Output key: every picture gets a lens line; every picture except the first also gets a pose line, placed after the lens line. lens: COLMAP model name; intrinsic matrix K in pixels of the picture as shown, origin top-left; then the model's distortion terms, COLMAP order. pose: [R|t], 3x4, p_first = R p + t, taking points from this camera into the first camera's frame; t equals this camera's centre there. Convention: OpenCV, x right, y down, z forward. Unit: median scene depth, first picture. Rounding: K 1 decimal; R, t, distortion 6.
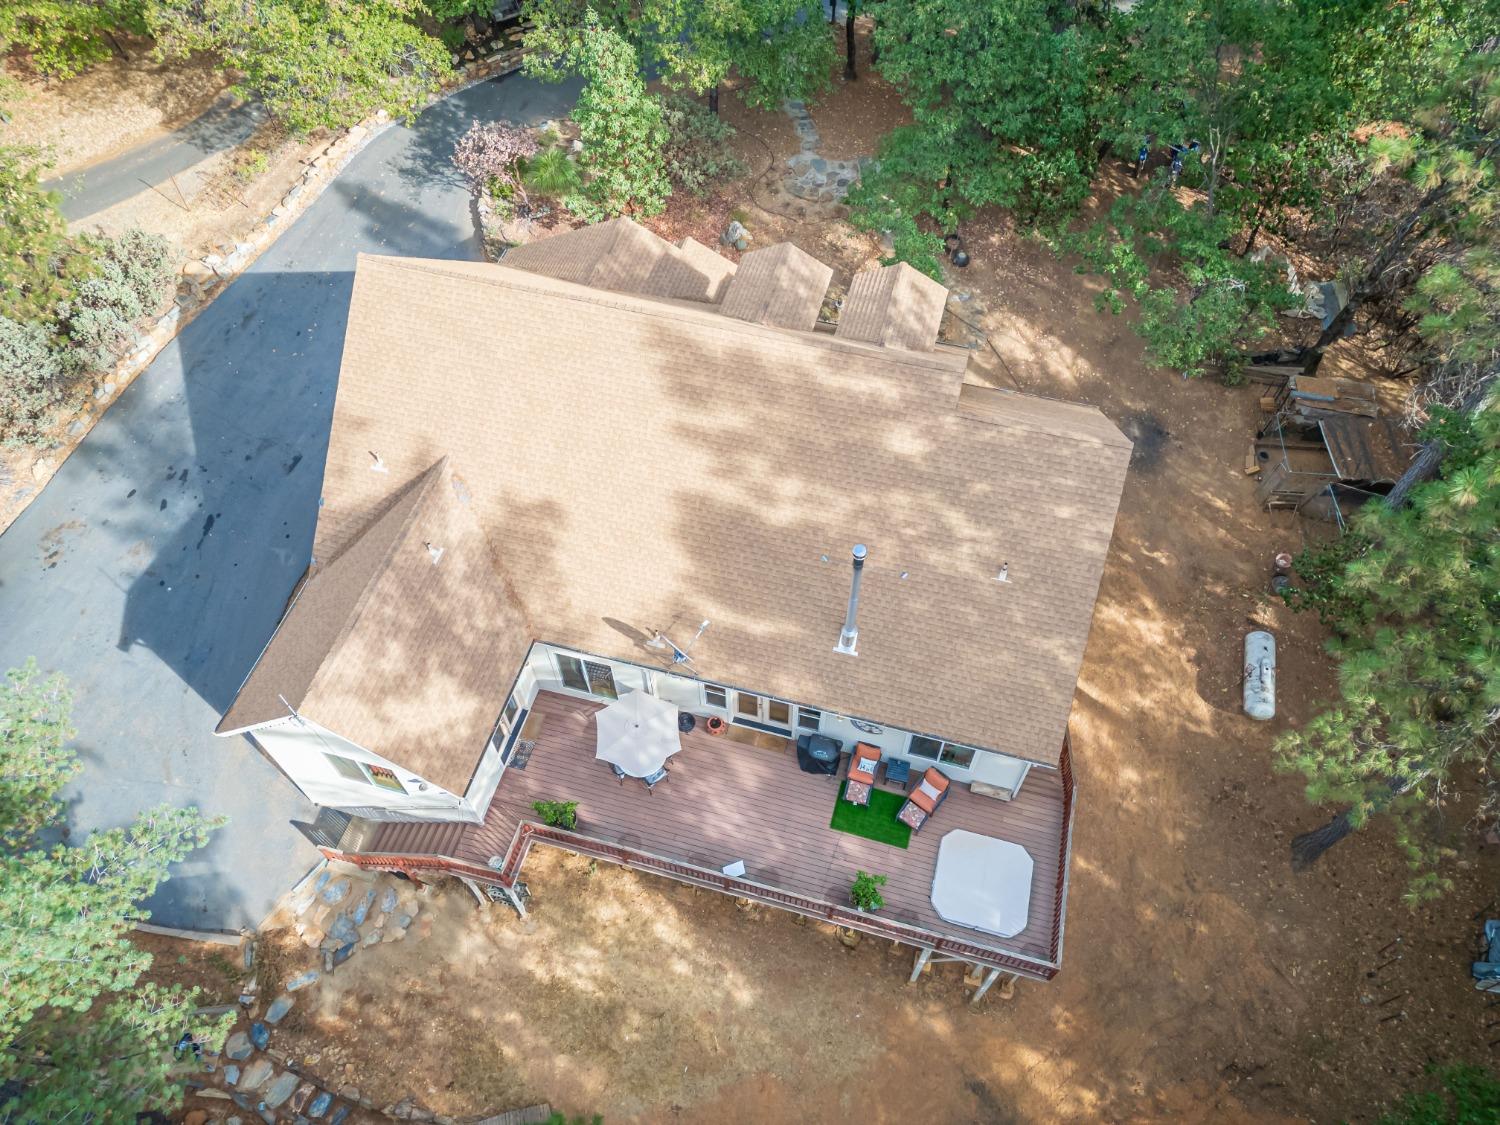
lens RADIAL K [[1033.9, 0, 769.6], [0, 1033.9, 556.6], [0, 0, 1]] dist [0.069088, -0.067540]
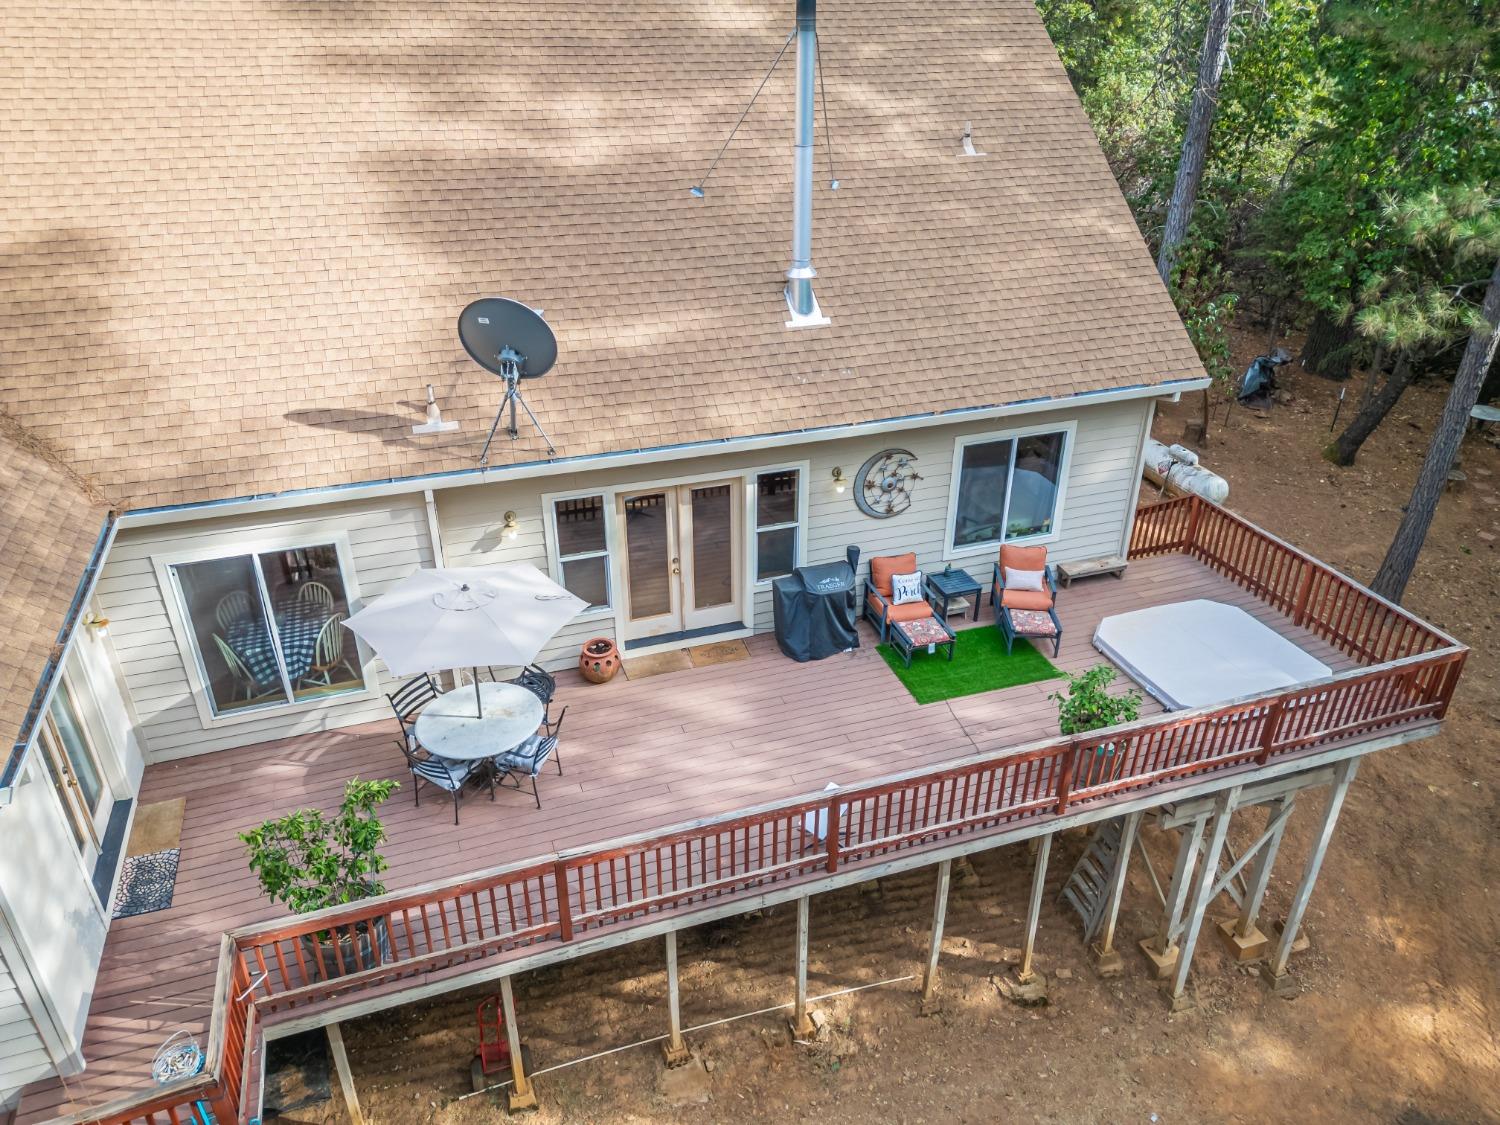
lens RADIAL K [[1033.9, 0, 769.6], [0, 1033.9, 556.6], [0, 0, 1]] dist [0.069088, -0.067540]
pose [[0.824638, -0.271871, 0.496043, -0.222985], [0.465628, 0.824182, -0.322358, 0.332364], [-0.321190, 0.496800, 0.806242, 0.614495]]
